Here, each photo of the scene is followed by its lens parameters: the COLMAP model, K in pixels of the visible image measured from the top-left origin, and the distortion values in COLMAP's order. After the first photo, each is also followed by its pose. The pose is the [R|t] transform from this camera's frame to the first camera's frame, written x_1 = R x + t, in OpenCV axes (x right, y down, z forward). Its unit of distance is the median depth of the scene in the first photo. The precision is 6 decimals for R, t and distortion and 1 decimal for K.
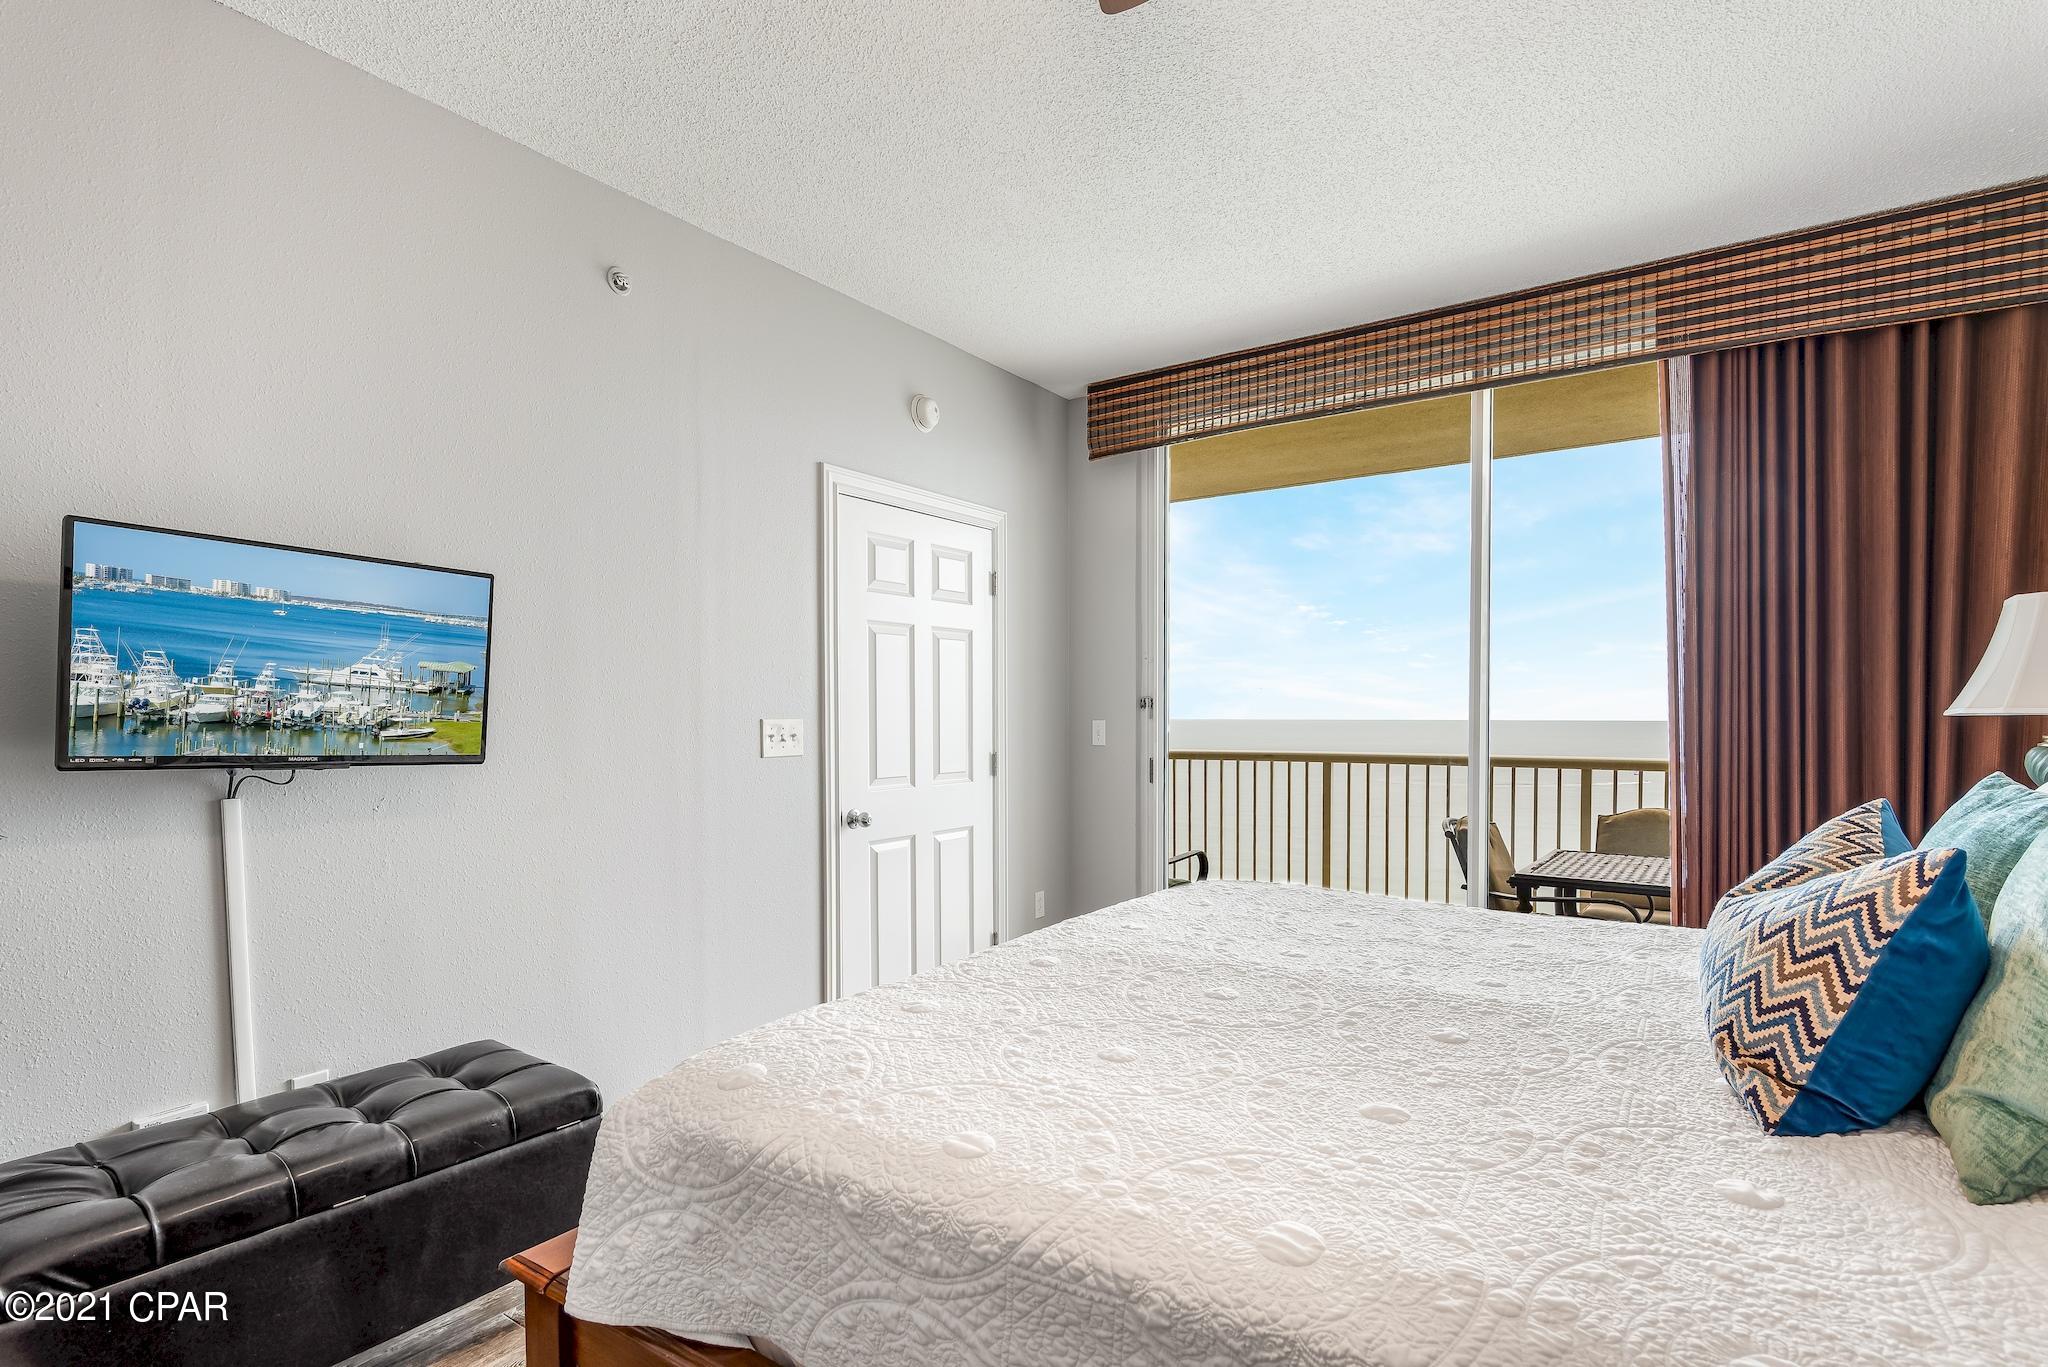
lens RADIAL K [[1008.2, 0, 1023.4], [0, 1008.2, 723.3], [0, 0, 1]] dist [0.002179, 0.000098]
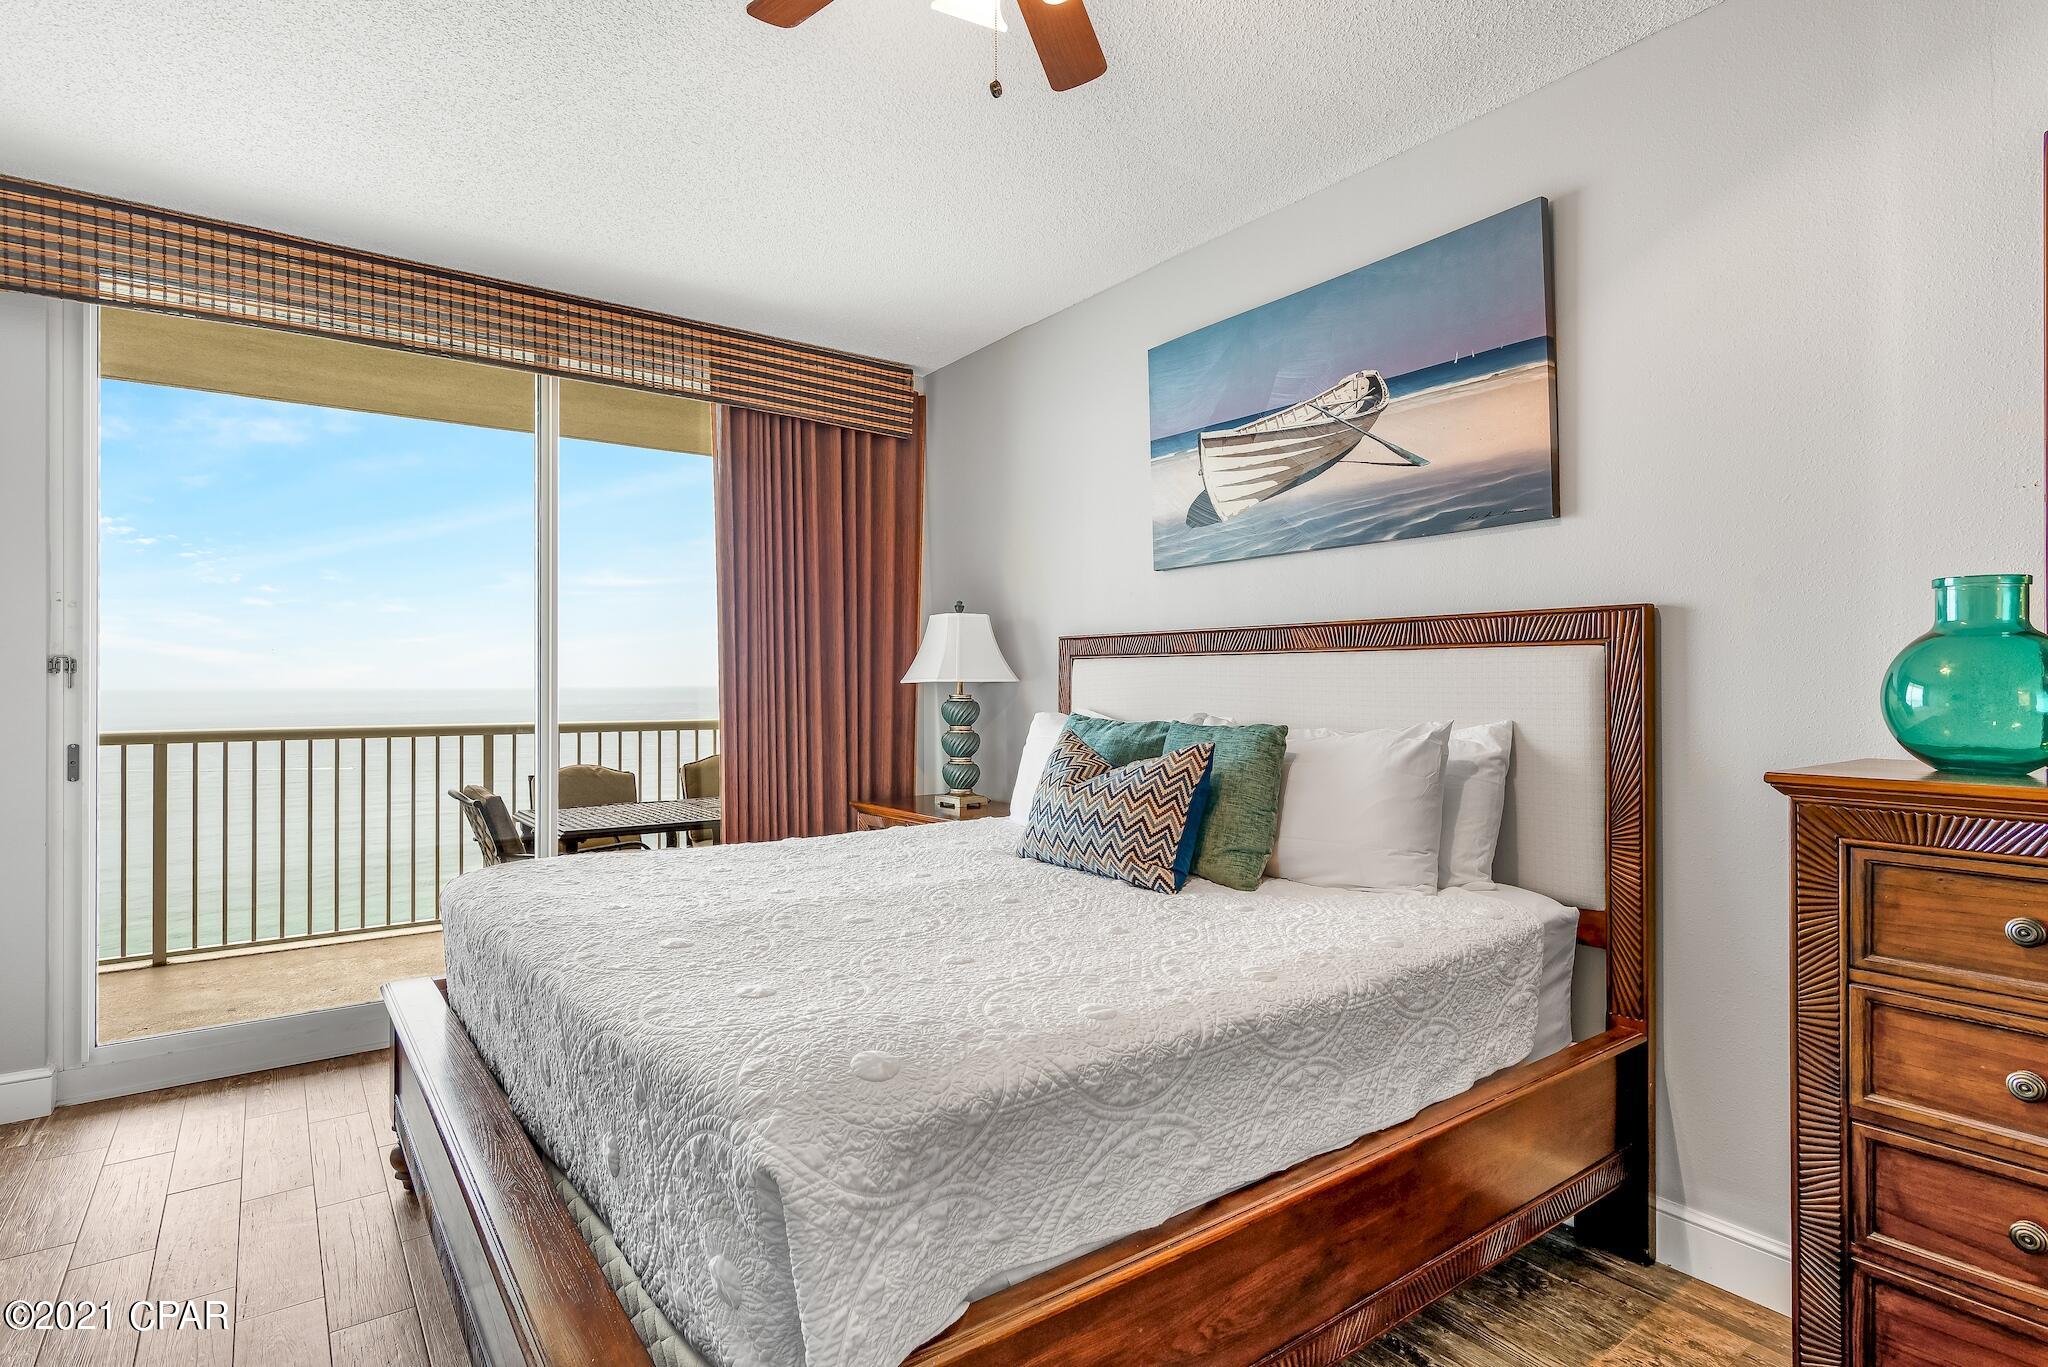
lens RADIAL K [[1008.3, 0, 1029.0], [0, 1008.3, 668.8], [0, 0, 1]] dist [0.003243, 0.000789]
pose [[0.337758, 0.015590, 0.941104, -0.428059], [0.007628, 0.999785, -0.019300, 0.000766], [-0.941202, 0.013697, 0.337566, 0.208901]]
